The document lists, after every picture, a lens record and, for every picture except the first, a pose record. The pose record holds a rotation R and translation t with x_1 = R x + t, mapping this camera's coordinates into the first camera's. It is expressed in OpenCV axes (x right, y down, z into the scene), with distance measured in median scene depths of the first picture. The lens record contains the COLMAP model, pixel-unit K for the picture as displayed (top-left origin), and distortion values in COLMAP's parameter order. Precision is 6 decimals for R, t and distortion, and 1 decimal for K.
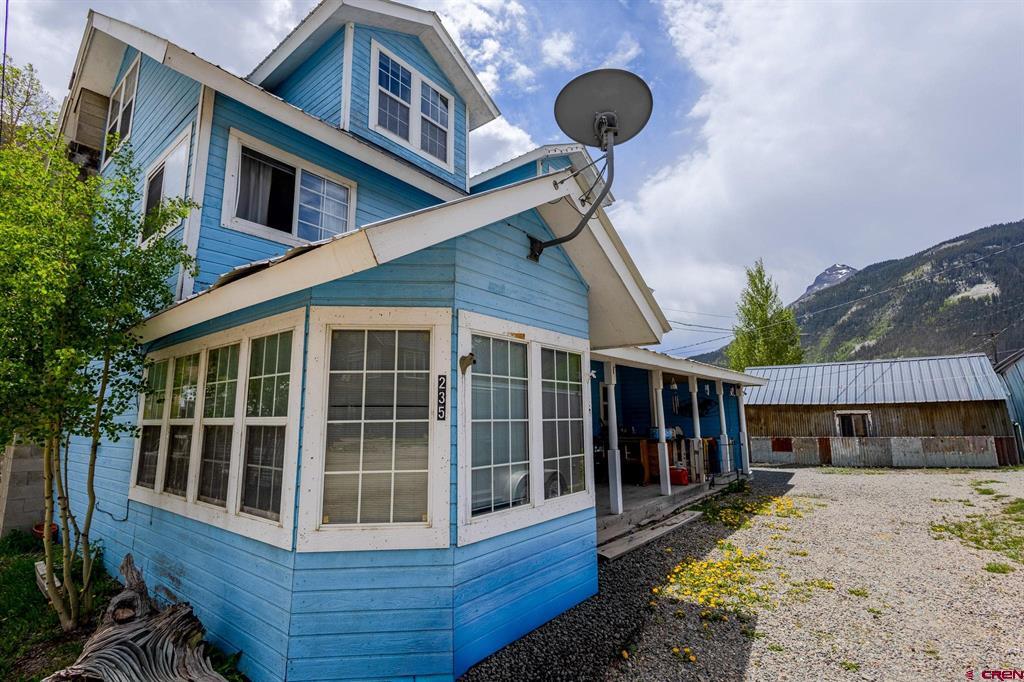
lens RADIAL K [[475.2, 0, 510.3], [0, 475.2, 339.4], [0, 0, 1]] dist [0.010068, -0.005768]
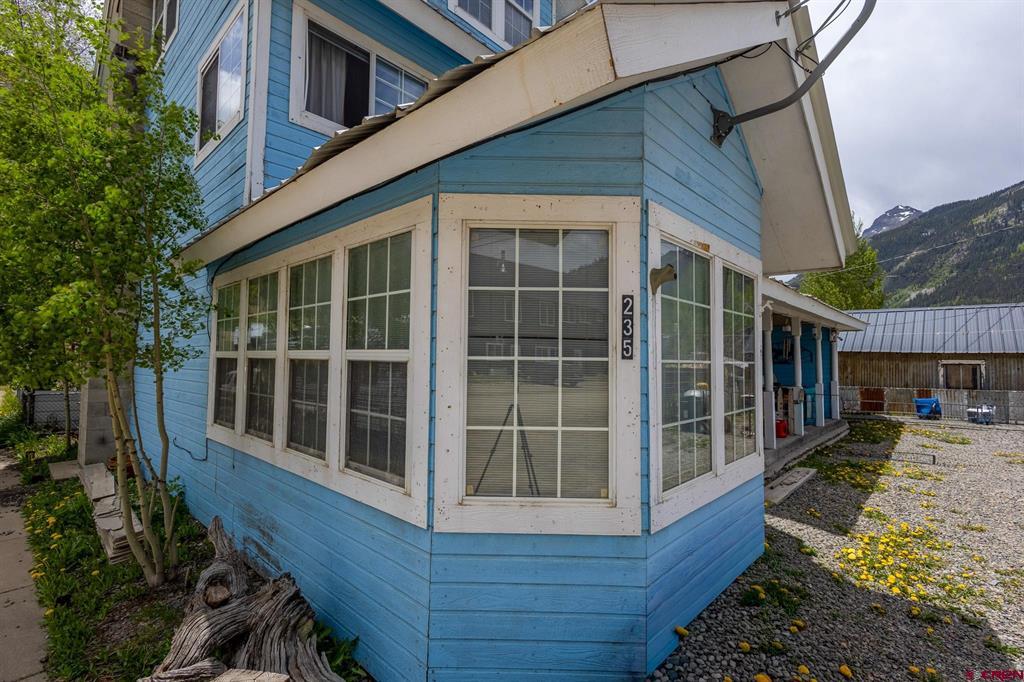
lens RADIAL K [[467.8, 0, 510.0], [0, 467.8, 339.7], [0, 0, 1]] dist [0.002842, -0.000872]
pose [[0.996760, 0.020036, -0.077900, -0.216109], [-0.010484, 0.992580, 0.121137, 0.048960], [0.079749, -0.119927, 0.989574, 0.253812]]
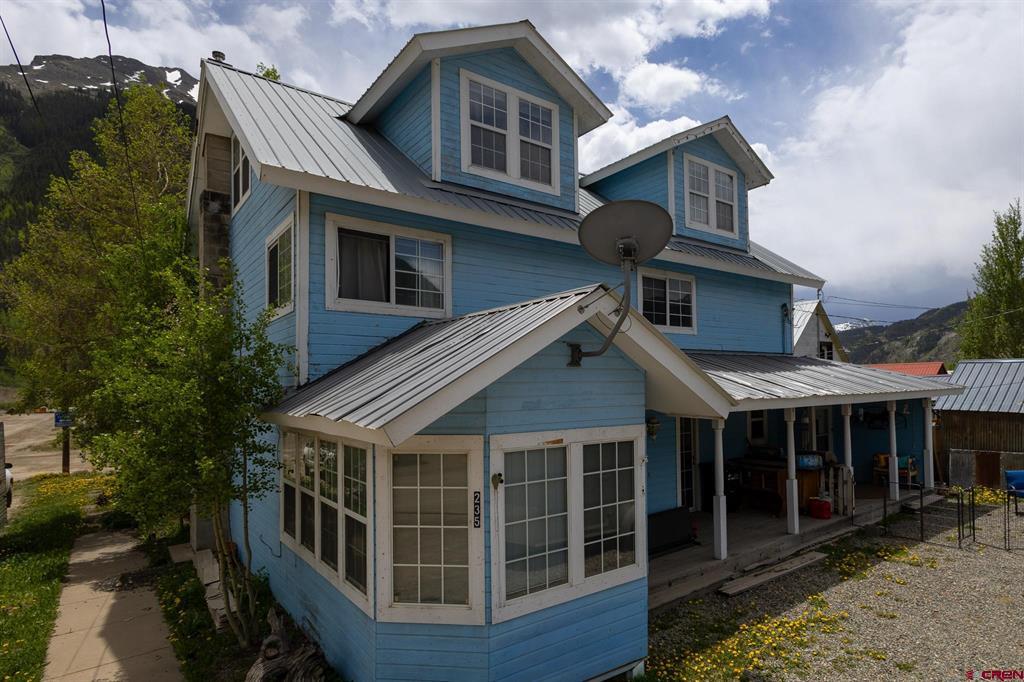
lens RADIAL K [[574.3, 0, 604.7], [0, 574.3, 376.4], [0, 0, 1]] dist [0.003163, 0.001254]
pose [[0.983101, -0.006574, -0.182944, 0.380525], [0.033558, 0.988892, 0.144801, -0.353745], [0.179960, -0.148493, 0.972401, -0.287820]]
